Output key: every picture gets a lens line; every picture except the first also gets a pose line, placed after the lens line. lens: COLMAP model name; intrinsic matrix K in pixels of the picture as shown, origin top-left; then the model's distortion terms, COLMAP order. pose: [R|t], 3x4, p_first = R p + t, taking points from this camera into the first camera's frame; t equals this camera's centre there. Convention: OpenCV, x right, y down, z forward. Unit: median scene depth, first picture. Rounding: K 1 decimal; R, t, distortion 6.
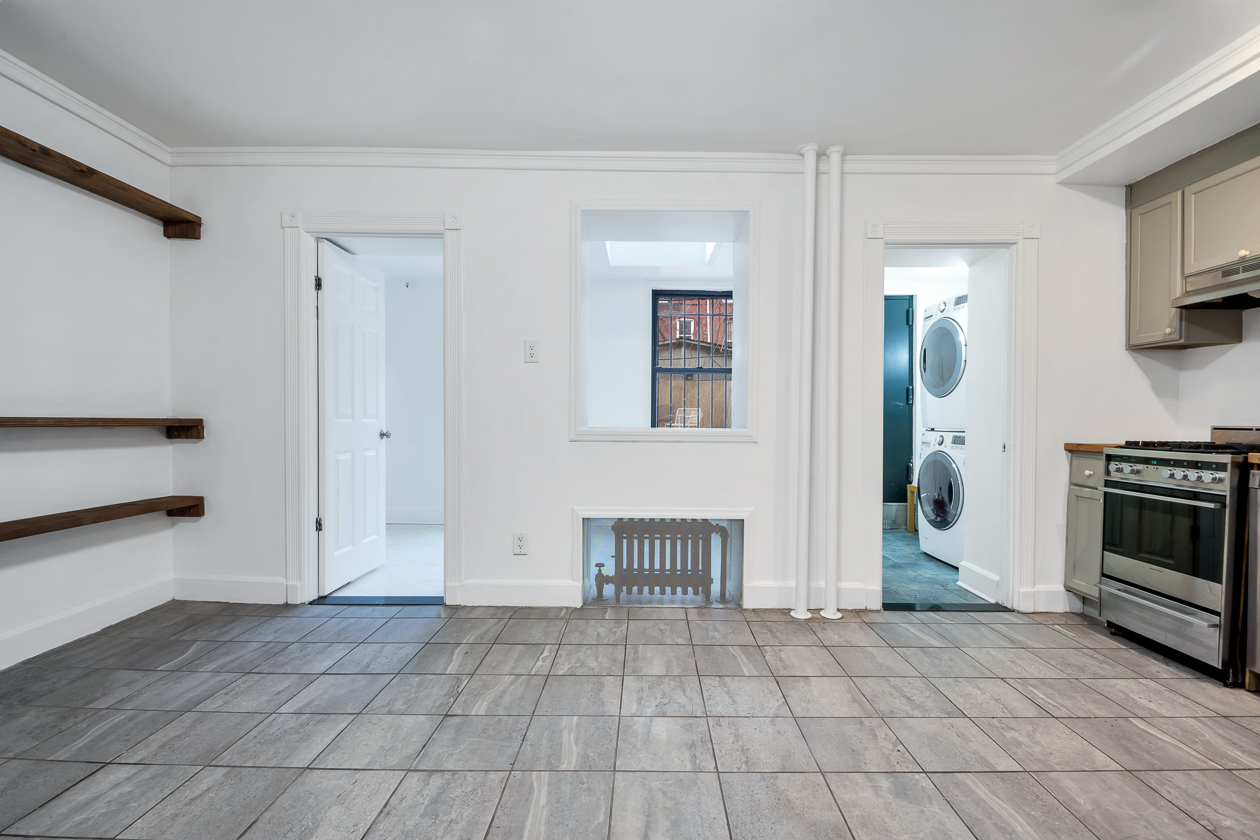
lens RADIAL K [[547.4, 0, 636.8], [0, 547.4, 427.9], [0, 0, 1]] dist [0.007564, -0.012037]
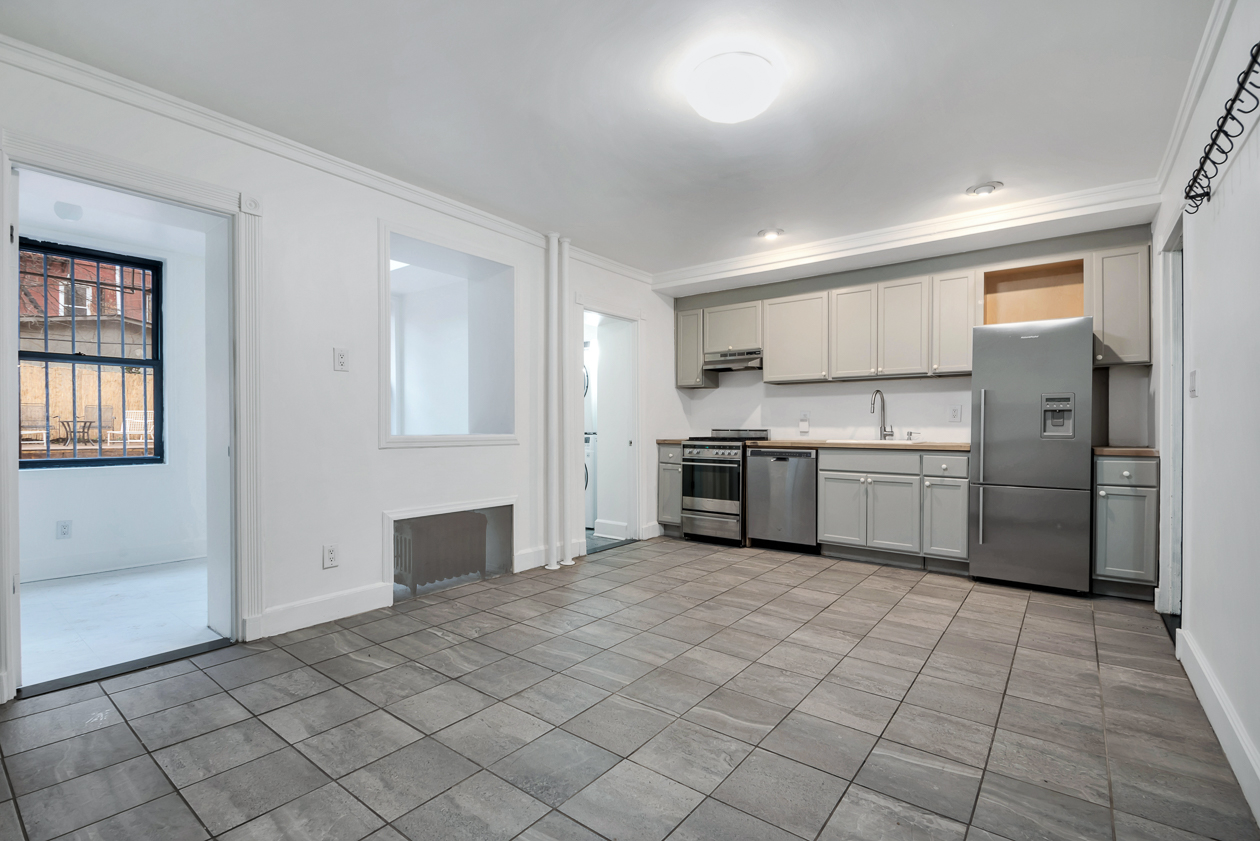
lens RADIAL K [[547.4, 0, 636.8], [0, 547.4, 428.4], [0, 0, 1]] dist [0.007564, -0.012037]
pose [[0.616512, -0.007936, 0.787306, -0.711303], [0.015833, 0.999872, -0.002320, -0.005210], [-0.787186, 0.013896, 0.616559, -0.032787]]
